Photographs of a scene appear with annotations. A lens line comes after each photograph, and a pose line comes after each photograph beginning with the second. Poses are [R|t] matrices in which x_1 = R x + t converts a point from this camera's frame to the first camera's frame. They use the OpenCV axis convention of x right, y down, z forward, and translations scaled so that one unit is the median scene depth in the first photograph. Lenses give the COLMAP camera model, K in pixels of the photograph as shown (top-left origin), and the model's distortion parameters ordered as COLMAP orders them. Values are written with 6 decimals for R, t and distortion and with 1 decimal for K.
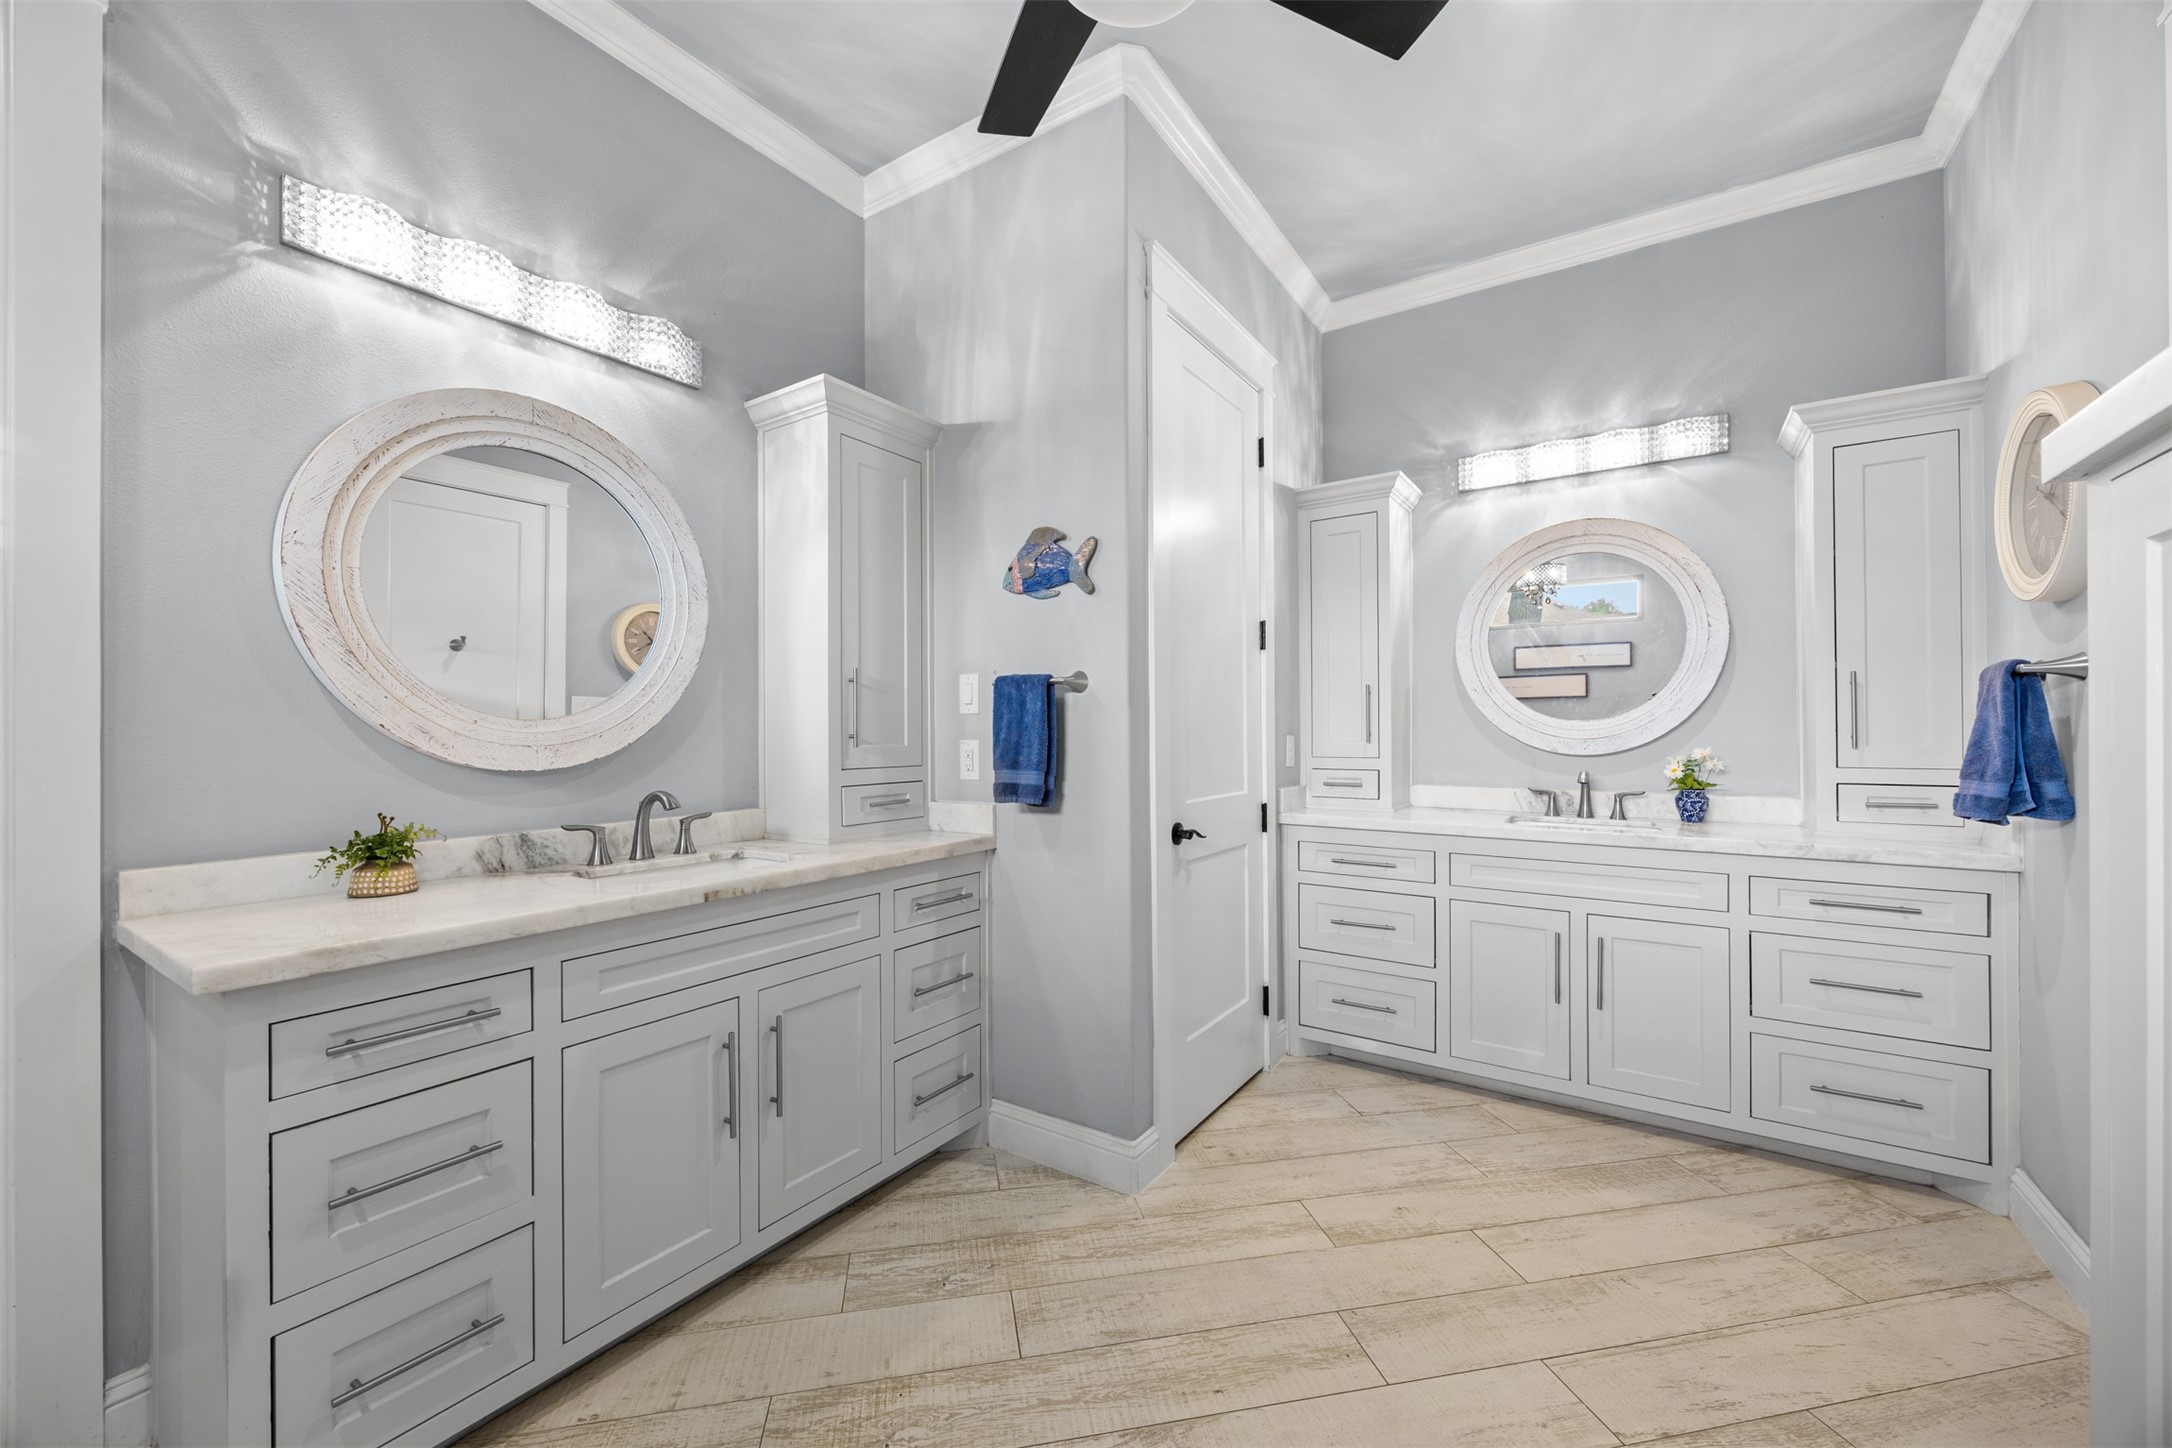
lens RADIAL K [[827.1, 0, 1098.6], [0, 827.1, 734.6], [0, 0, 1]] dist [-0.007069, -0.000109]
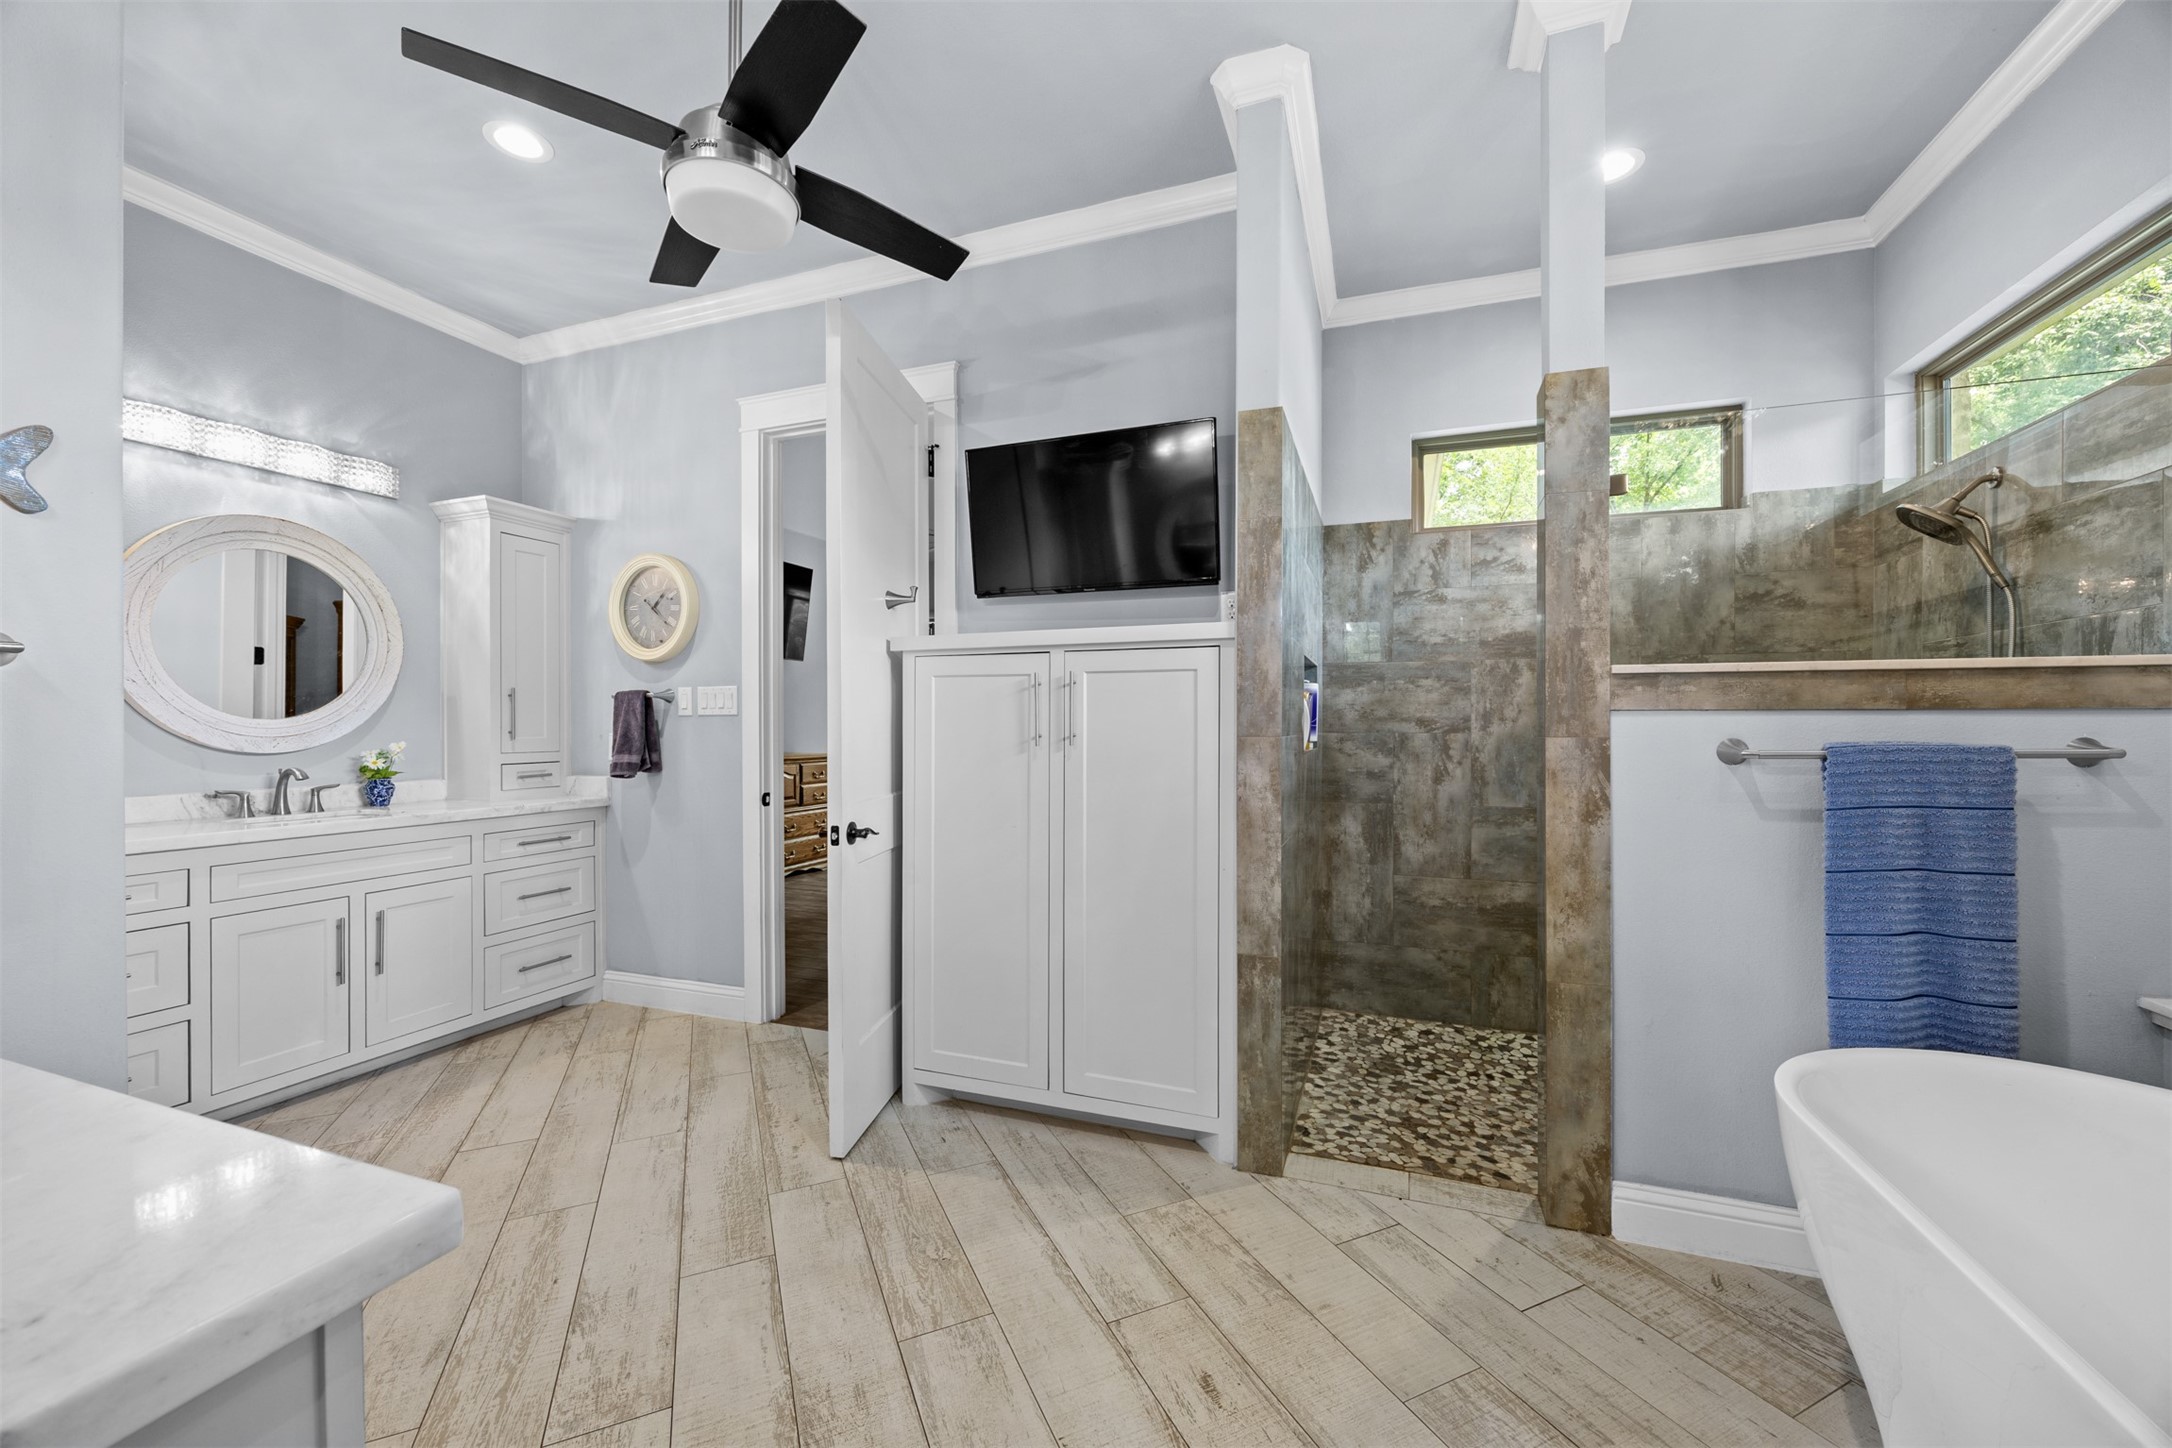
lens RADIAL K [[827.1, 0, 1098.6], [0, 827.1, 734.6], [0, 0, 1]] dist [-0.007069, -0.000109]
pose [[-0.242166, -0.013056, 0.970147, -0.792485], [0.004906, 0.999880, 0.014680, -0.009138], [-0.970223, 0.008314, -0.242072, 0.339752]]
